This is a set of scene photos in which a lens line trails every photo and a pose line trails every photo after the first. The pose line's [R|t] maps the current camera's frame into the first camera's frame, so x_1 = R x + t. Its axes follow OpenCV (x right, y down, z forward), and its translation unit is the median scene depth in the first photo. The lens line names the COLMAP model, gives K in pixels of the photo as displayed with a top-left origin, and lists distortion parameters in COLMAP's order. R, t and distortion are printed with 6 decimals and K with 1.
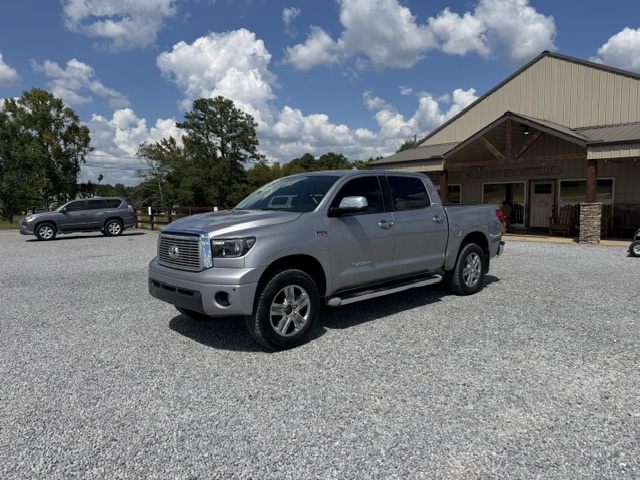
lens RADIAL K [[470.7, 0, 324.5], [0, 470.7, 233.0], [0, 0, 1]] dist [0.026418, -0.030402]
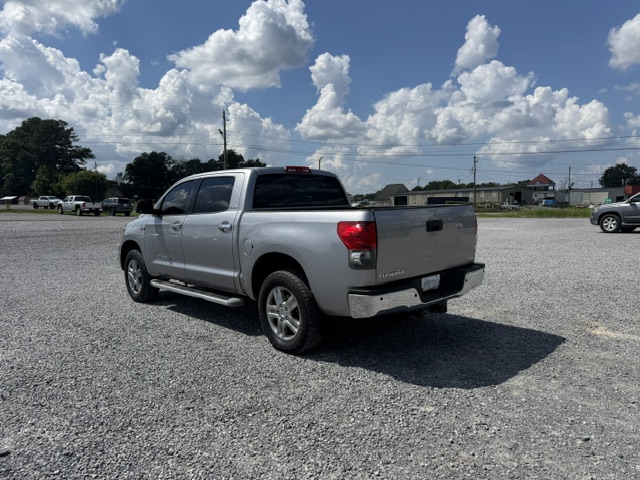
lens RADIAL K [[470.7, 0, 323.2], [0, 470.7, 253.3], [0, 0, 1]] dist [0.026418, -0.030402]
pose [[-0.005770, 0.115742, -0.993263, 0.116471], [-0.043612, 0.992305, 0.115884, -0.008834], [0.999032, 0.043987, -0.000678, 0.123987]]
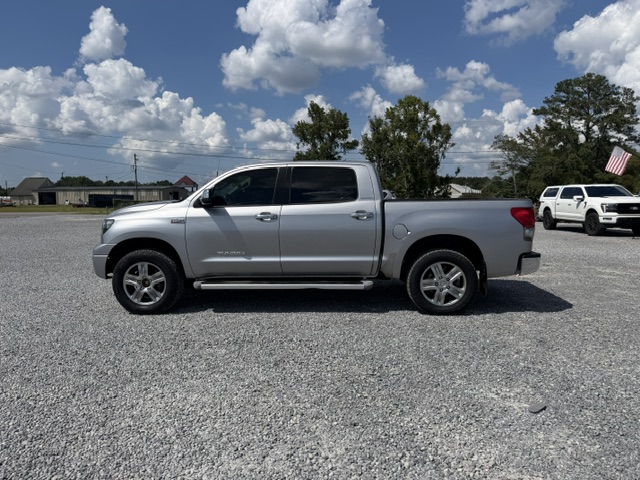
lens RADIAL K [[470.7, 0, 326.1], [0, 470.7, 240.6], [0, 0, 1]] dist [0.026418, -0.030402]
pose [[0.692546, 0.071811, -0.717791, 0.092817], [-0.047967, 0.997415, 0.053505, -0.002731], [0.719777, -0.002625, 0.694200, 0.040177]]
